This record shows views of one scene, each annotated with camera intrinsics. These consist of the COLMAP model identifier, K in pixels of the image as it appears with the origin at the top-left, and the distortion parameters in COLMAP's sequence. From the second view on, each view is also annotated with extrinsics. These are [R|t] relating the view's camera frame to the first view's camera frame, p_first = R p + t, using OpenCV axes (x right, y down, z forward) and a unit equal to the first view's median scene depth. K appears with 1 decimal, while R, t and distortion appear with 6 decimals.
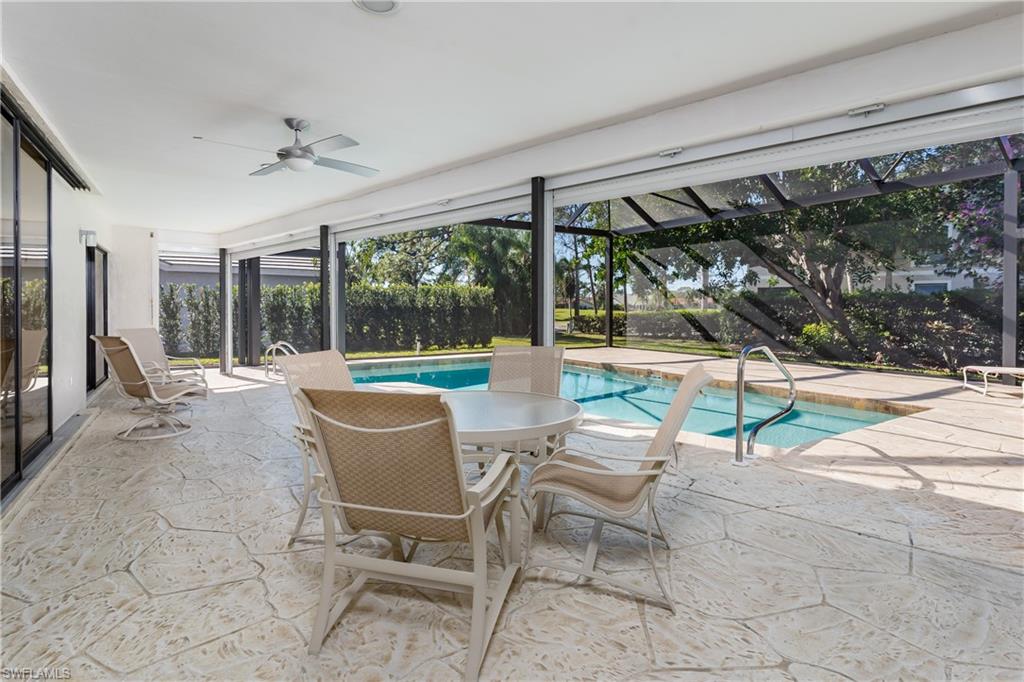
lens RADIAL K [[520.0, 0, 510.0], [0, 520.0, 307.9], [0, 0, 1]] dist [0.002496, 0.000435]
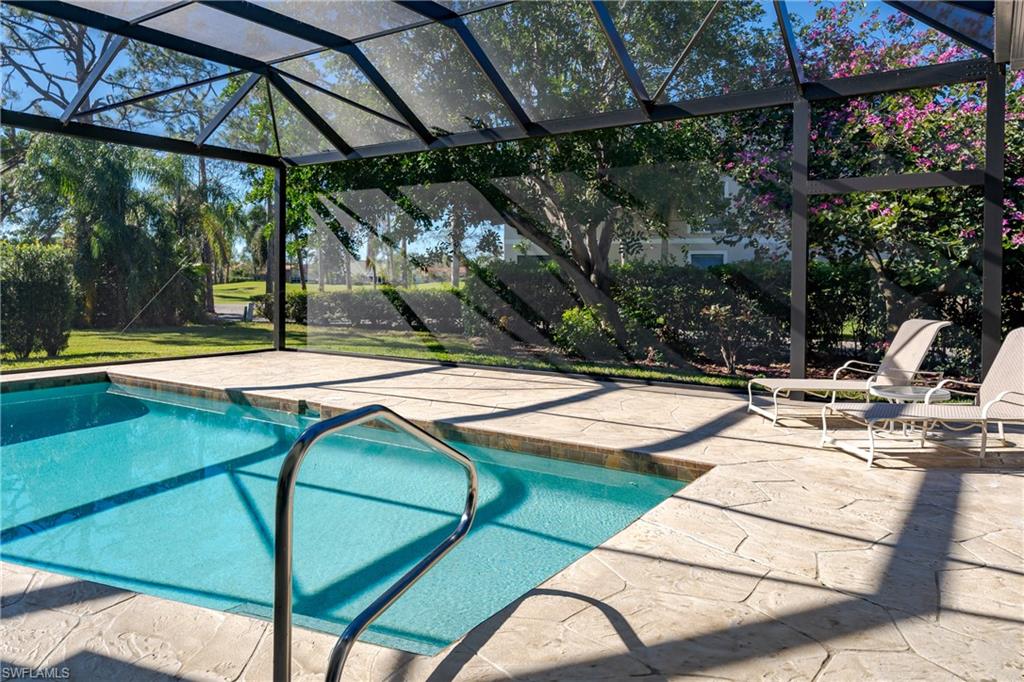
lens RADIAL K [[706.5, 0, 513.1], [0, 706.5, 283.5], [0, 0, 1]] dist [-0.001203, -0.000574]
pose [[0.915590, 0.001481, 0.402109, 0.126273], [-0.003967, 0.999978, 0.005352, -0.008987], [-0.402093, -0.006495, 0.915576, 0.162148]]
